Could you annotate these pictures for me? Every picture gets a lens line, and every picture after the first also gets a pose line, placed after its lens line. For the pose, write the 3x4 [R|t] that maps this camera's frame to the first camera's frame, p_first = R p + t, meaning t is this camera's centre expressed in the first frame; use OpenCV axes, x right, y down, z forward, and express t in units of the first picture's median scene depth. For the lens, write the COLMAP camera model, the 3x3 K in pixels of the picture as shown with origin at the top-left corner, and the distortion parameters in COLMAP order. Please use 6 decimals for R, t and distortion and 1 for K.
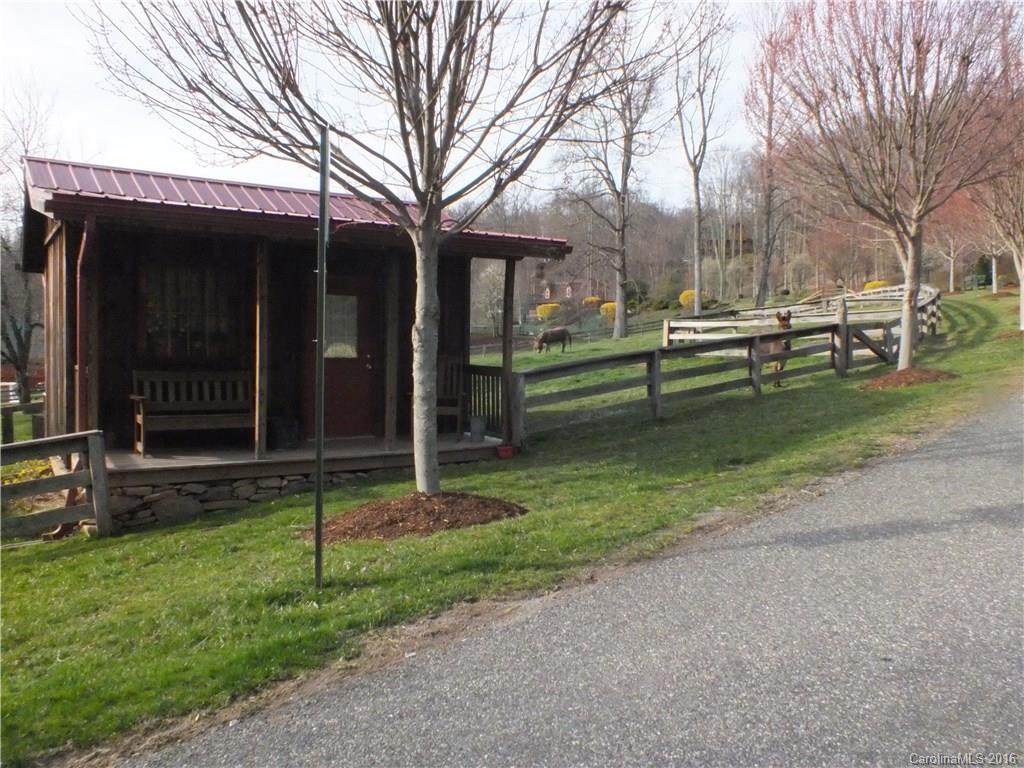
lens RADIAL K [[803.7, 0, 512.0], [0, 803.7, 384.0], [0, 0, 1]] dist [-0.115636, 0.119424]
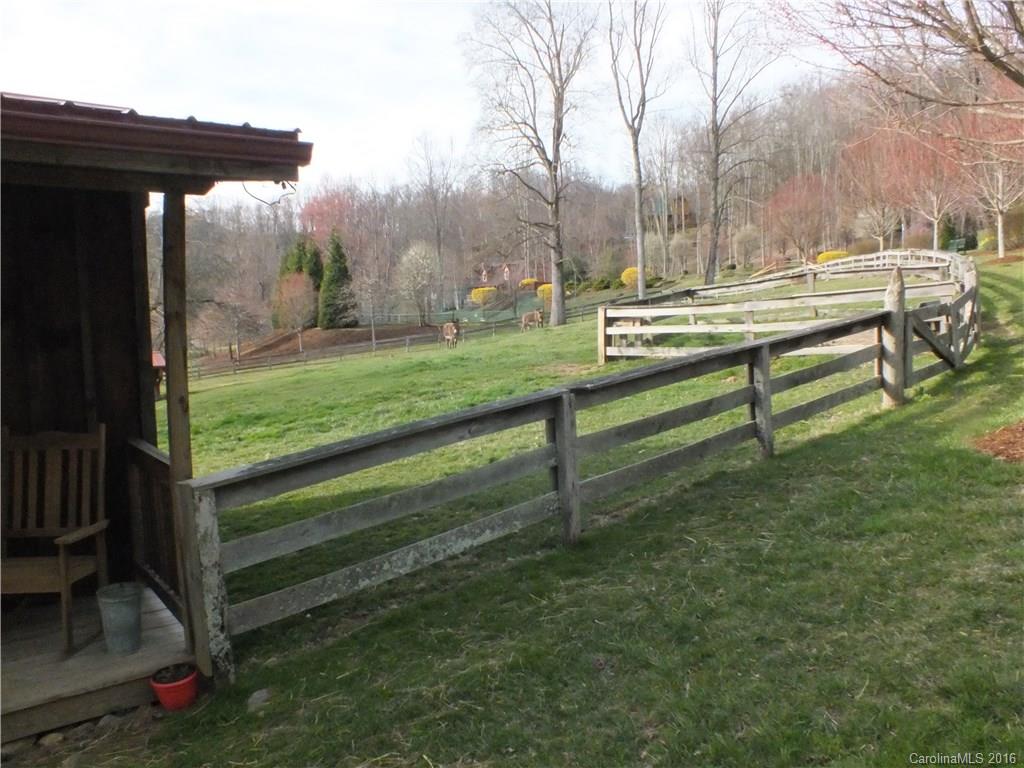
lens RADIAL K [[810.9, 0, 512.0], [0, 810.9, 384.0], [0, 0, 1]] dist [-0.058734, 0.004363]
pose [[0.996932, -0.041212, 0.066539, 0.020319], [0.039936, 0.998994, 0.020394, -0.009734], [-0.067313, -0.017674, 0.997575, 0.091871]]
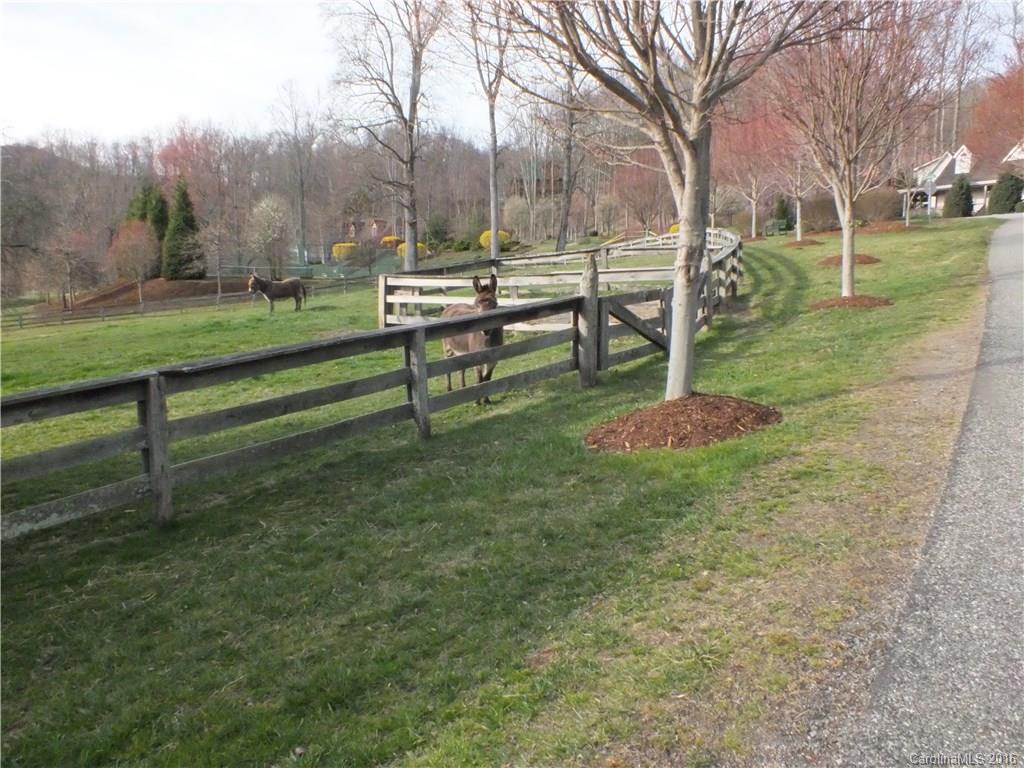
lens RADIAL K [[812.2, 0, 513.0], [0, 812.2, 352.7], [0, 0, 1]] dist [-0.086004, 0.096191]
pose [[0.974999, -0.015387, 0.221677, 0.047046], [0.007502, 0.999310, 0.036368, -0.011881], [-0.222084, -0.033796, 0.974442, 0.086415]]
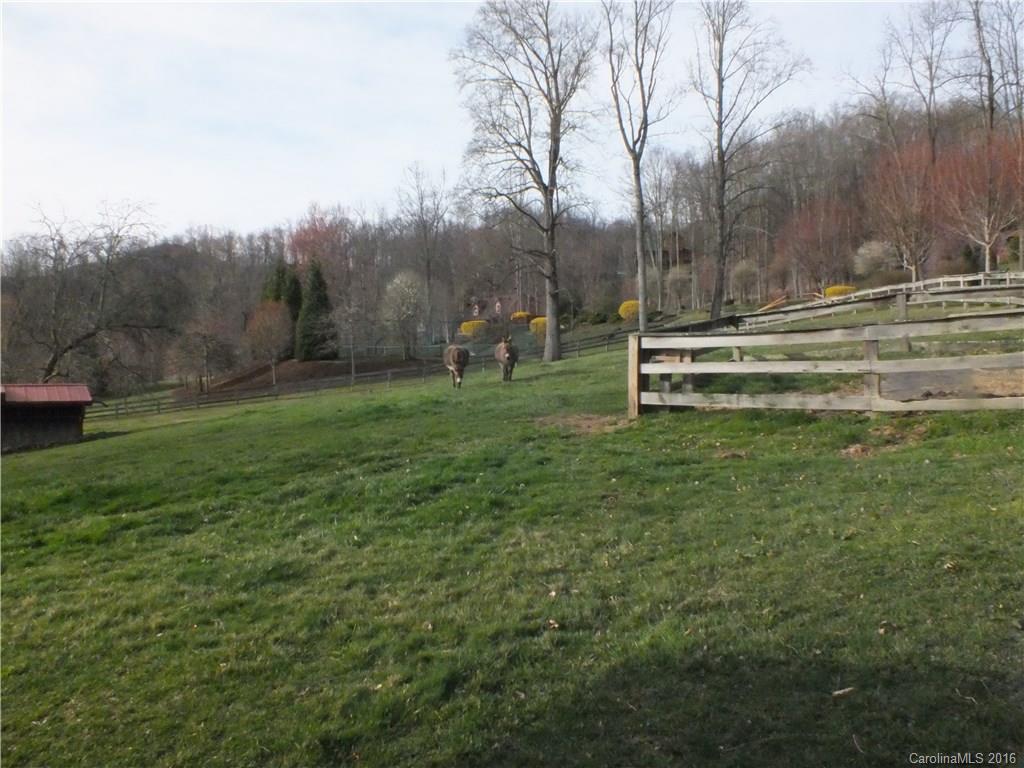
lens RADIAL K [[812.2, 0, 513.0], [0, 812.2, 352.7], [0, 0, 1]] dist [-0.086004, 0.096191]
pose [[0.996360, -0.022703, 0.082165, 0.025354], [0.027723, 0.997785, -0.060475, -0.013308], [-0.080610, 0.062533, 0.994782, 0.165774]]
